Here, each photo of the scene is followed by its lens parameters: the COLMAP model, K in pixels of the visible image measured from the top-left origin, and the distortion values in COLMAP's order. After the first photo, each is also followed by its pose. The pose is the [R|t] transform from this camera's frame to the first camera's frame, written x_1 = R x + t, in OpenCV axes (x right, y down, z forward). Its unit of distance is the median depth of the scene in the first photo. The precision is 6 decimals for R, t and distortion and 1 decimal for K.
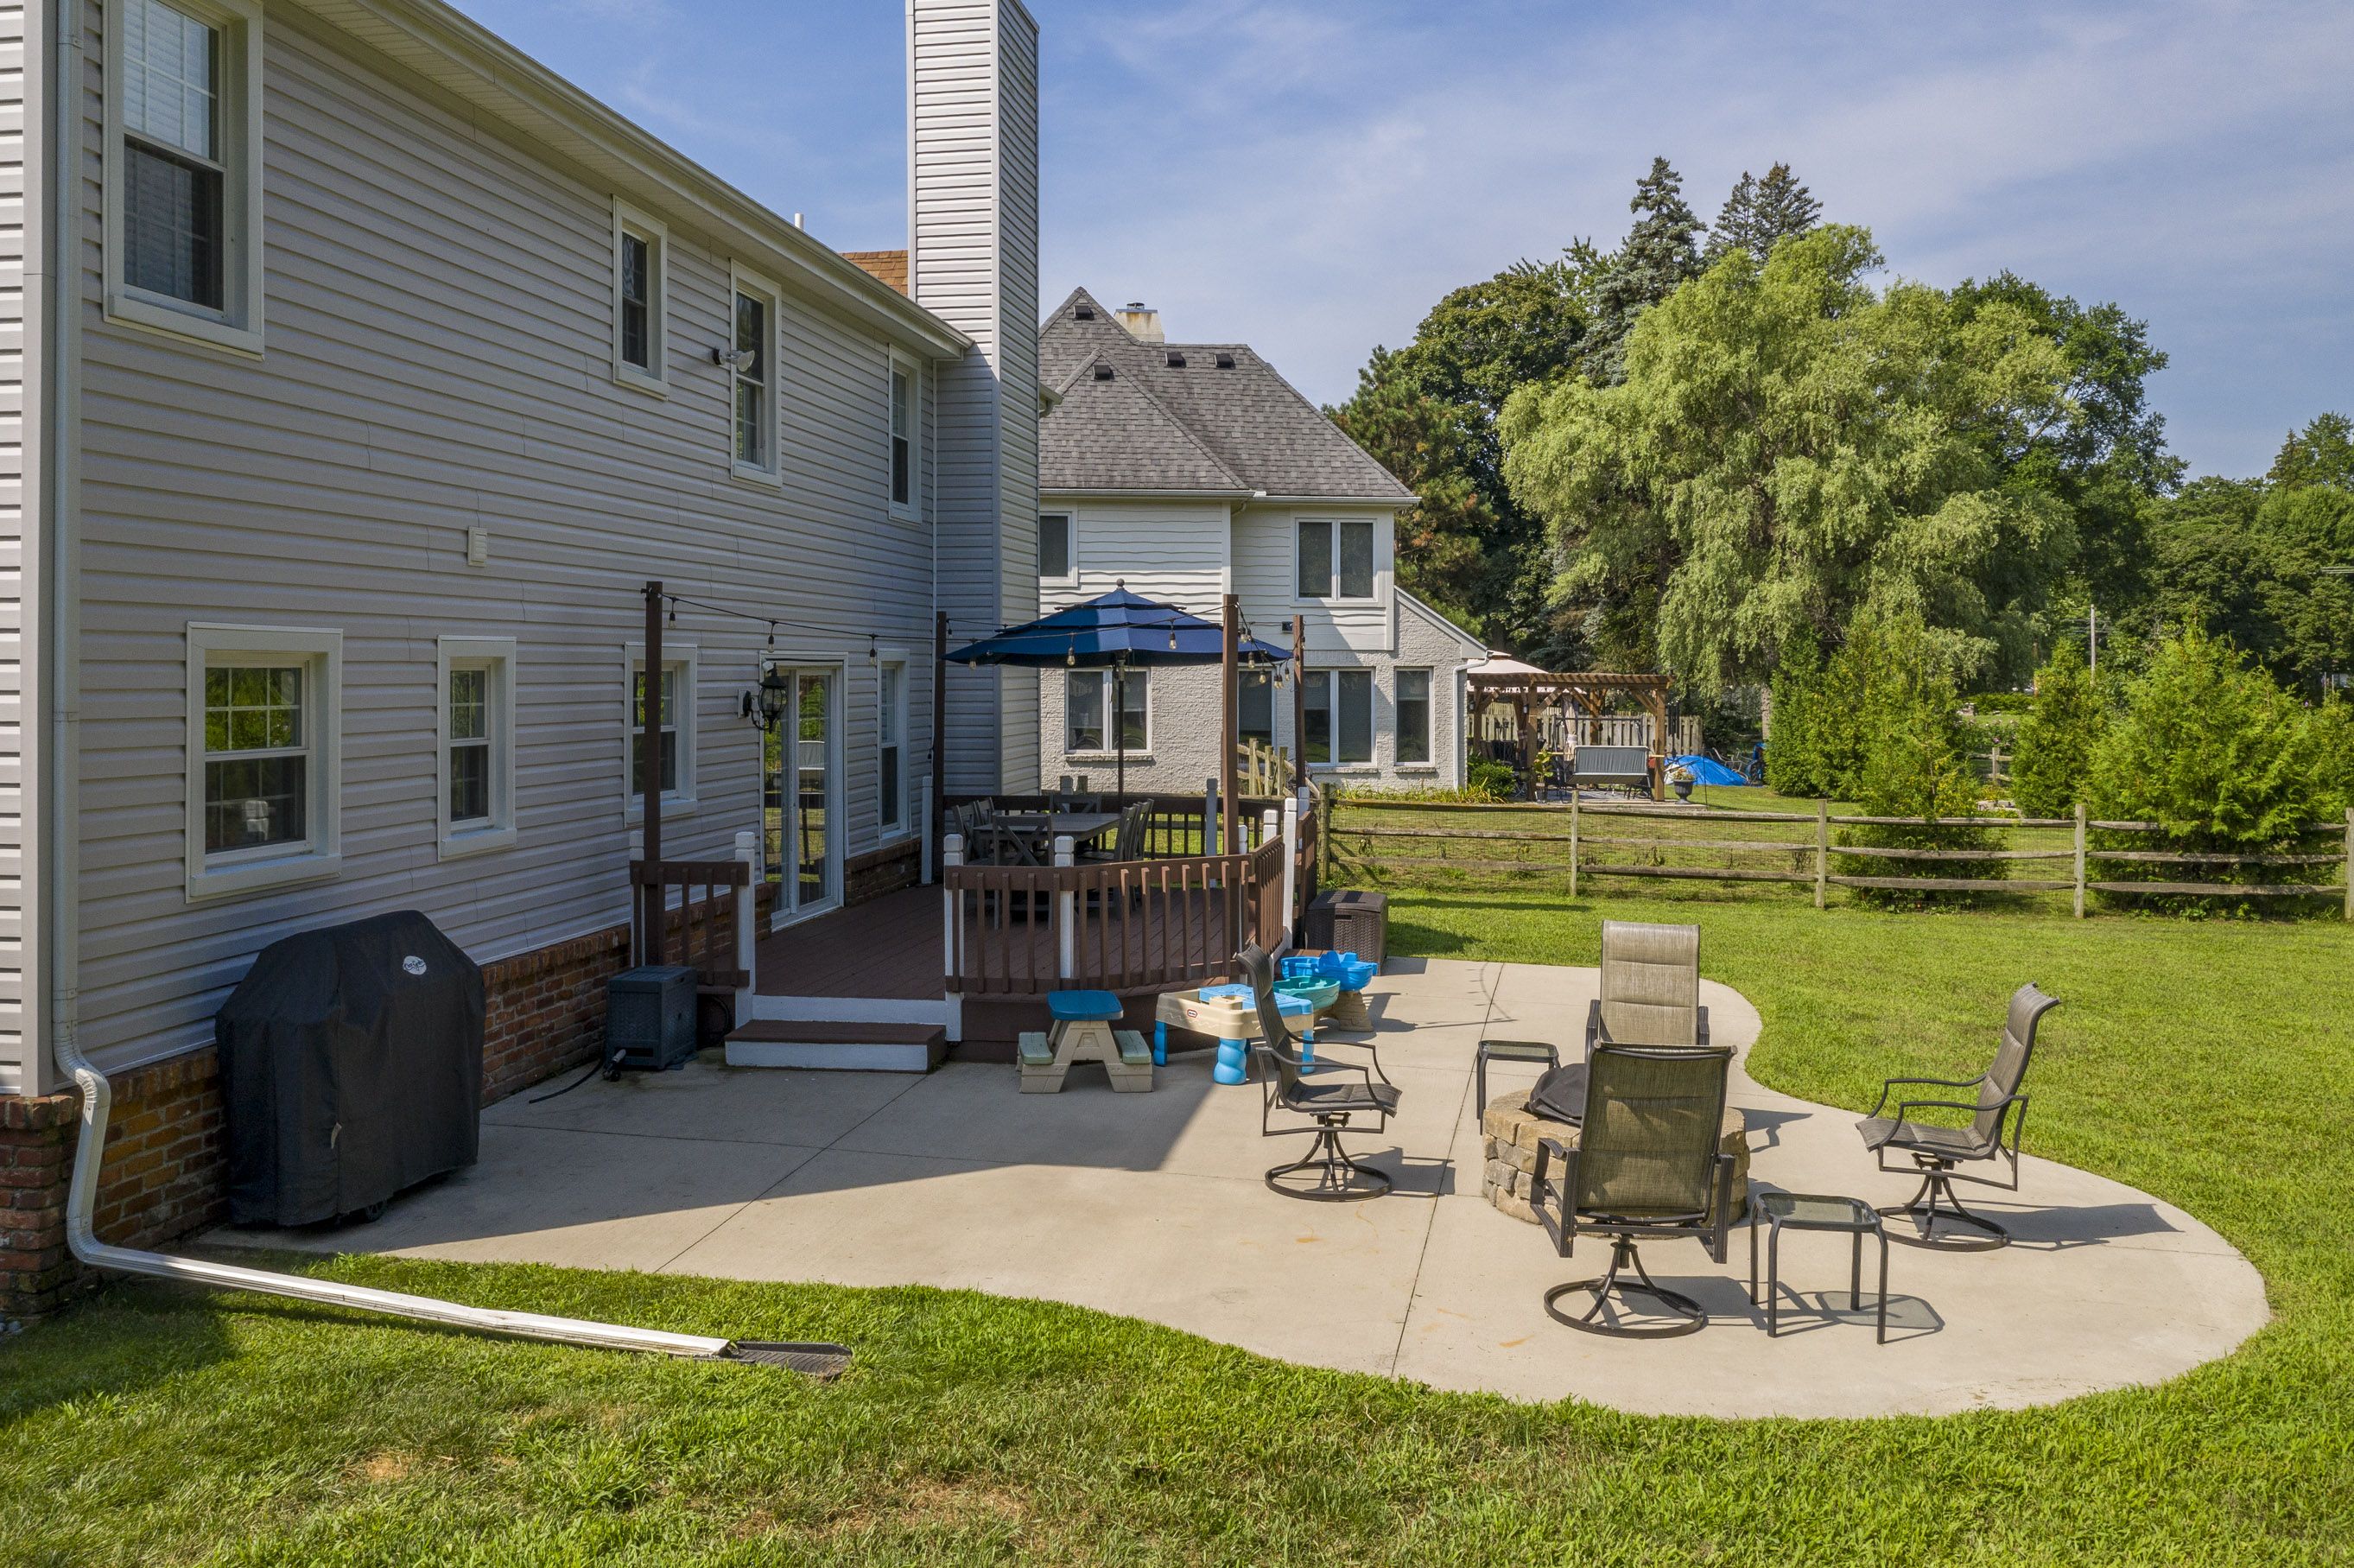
lens RADIAL K [[1988.4, 0, 1186.6], [0, 1988.4, 686.1], [0, 0, 1]] dist [-0.017550, 0.000910]
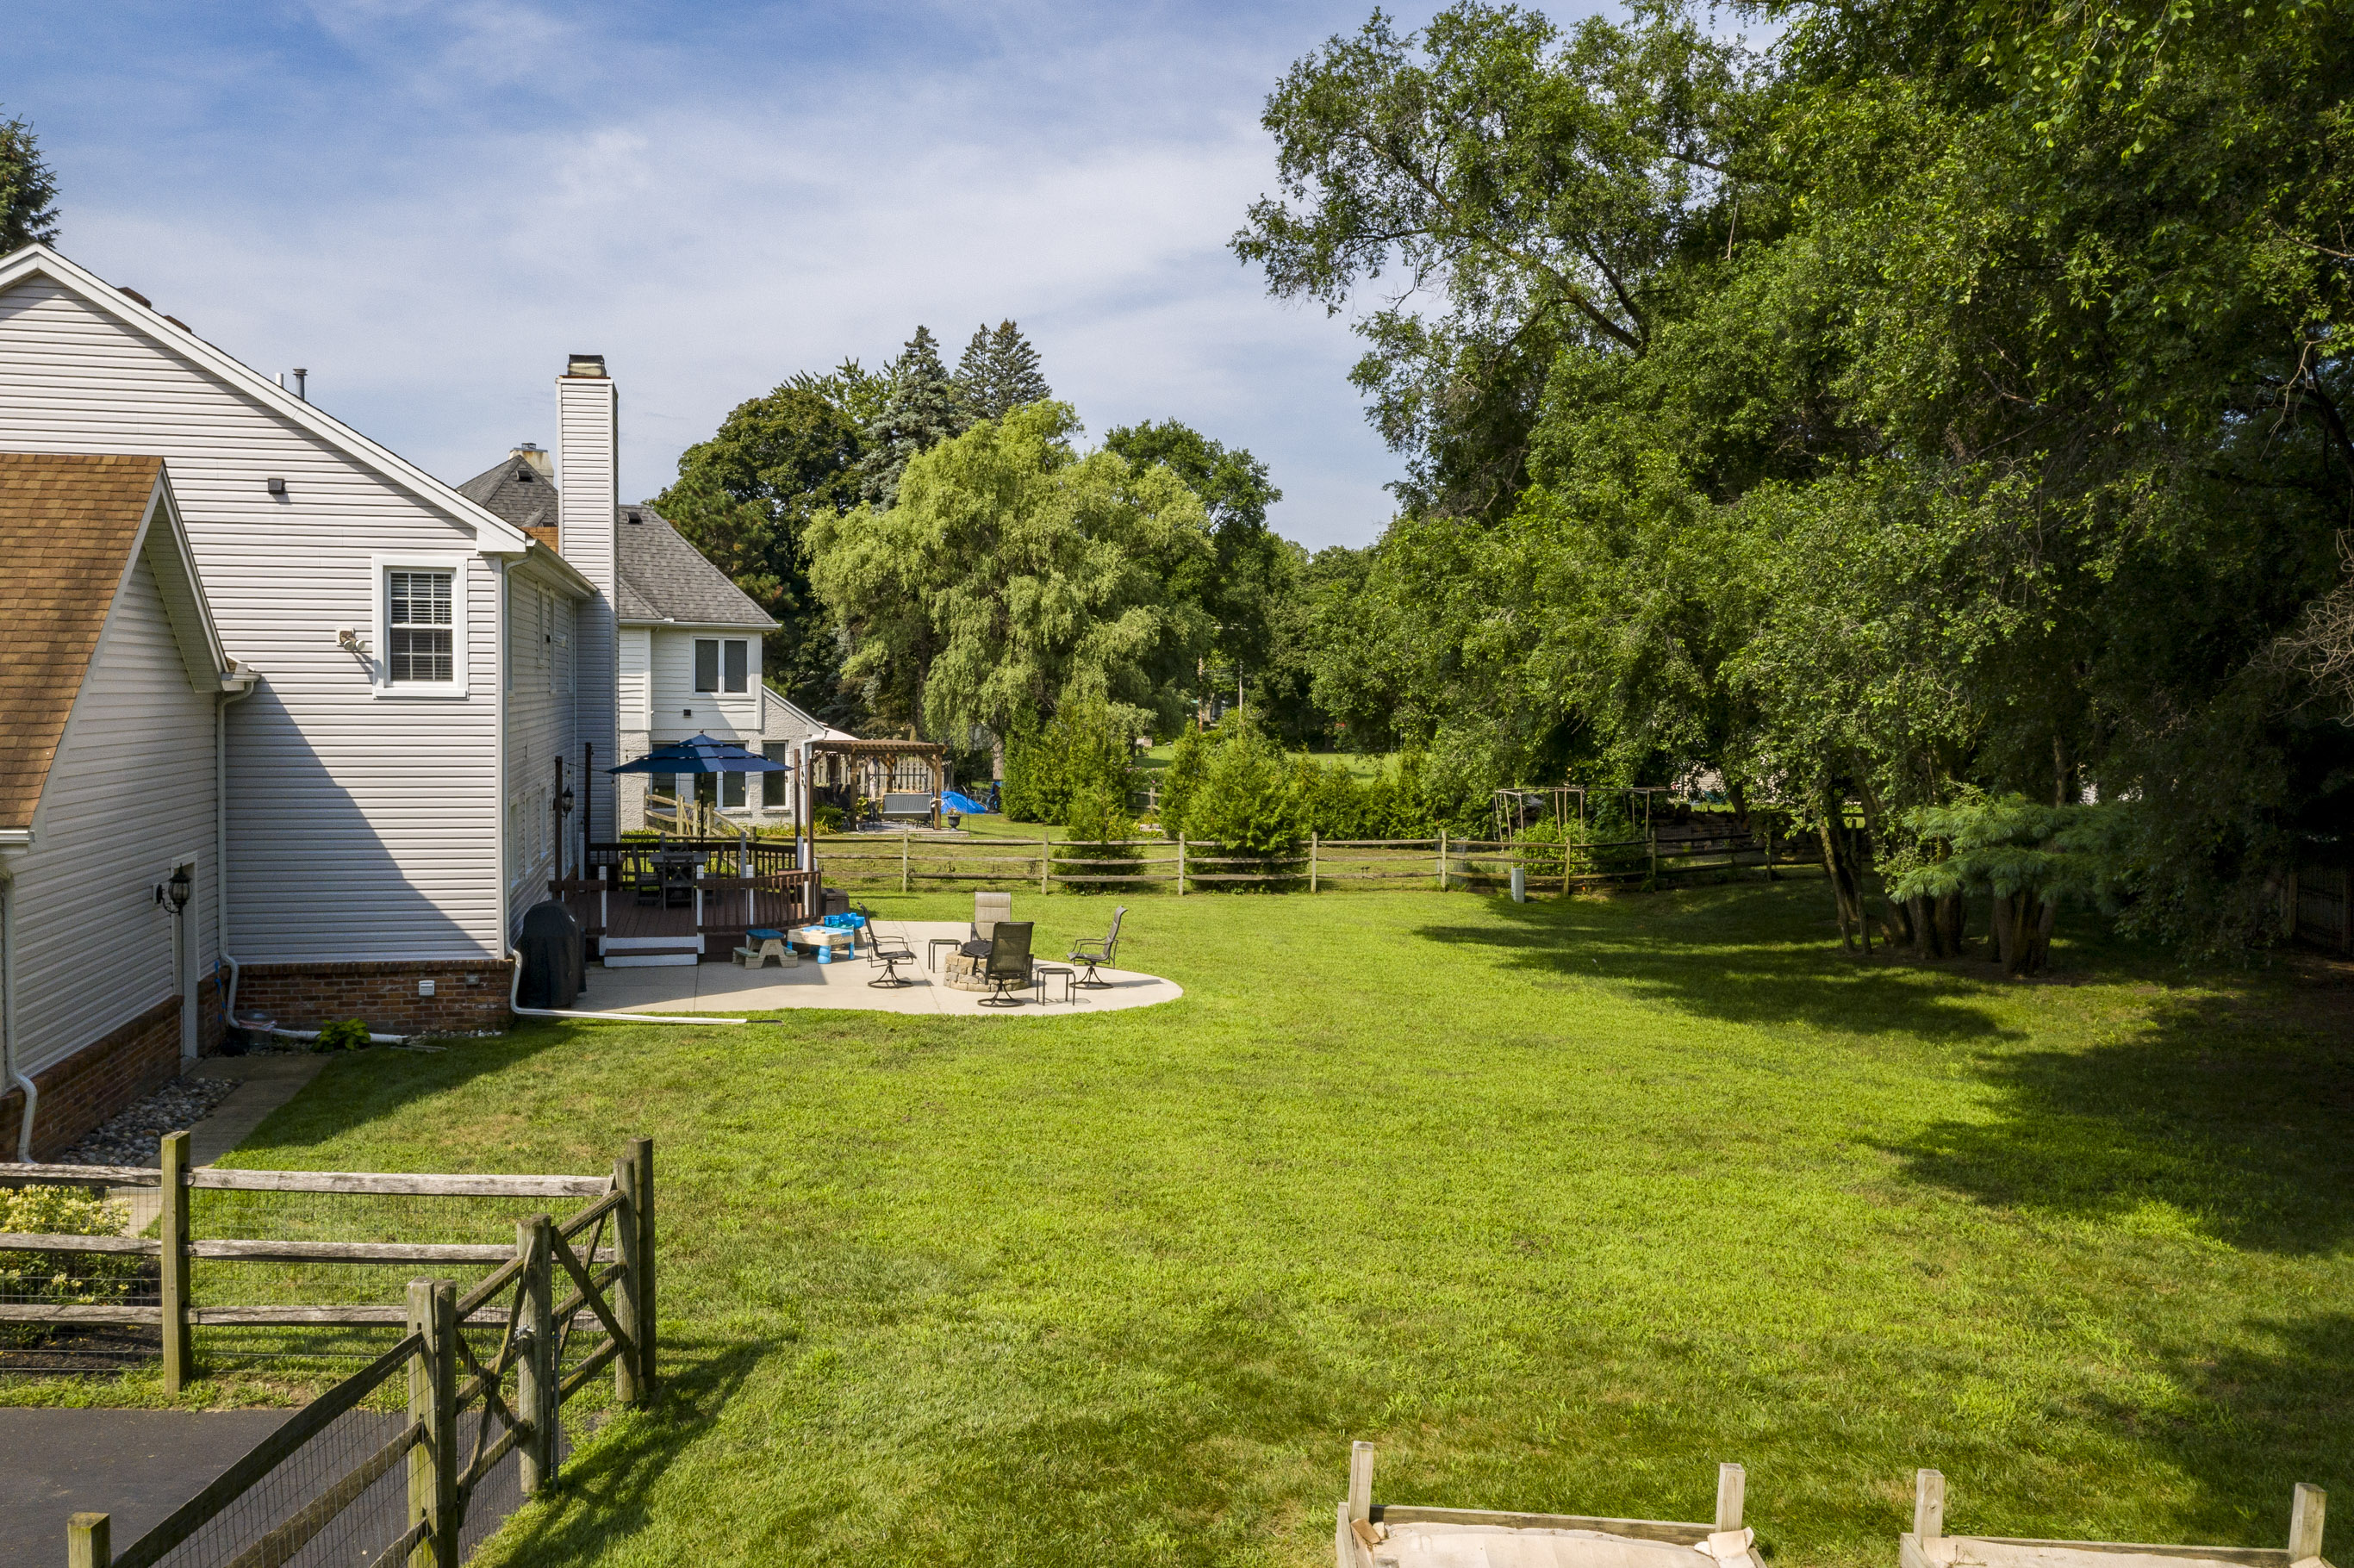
lens RADIAL K [[1988.2, 0, 1186.6], [0, 1988.2, 686.1], [0, 0, 1]] dist [-0.017550, 0.000910]
pose [[0.925445, 0.008979, 0.378776, -0.116012], [-0.006834, 0.999952, -0.007007, -0.030338], [-0.378821, 0.003896, 0.925462, -0.338039]]
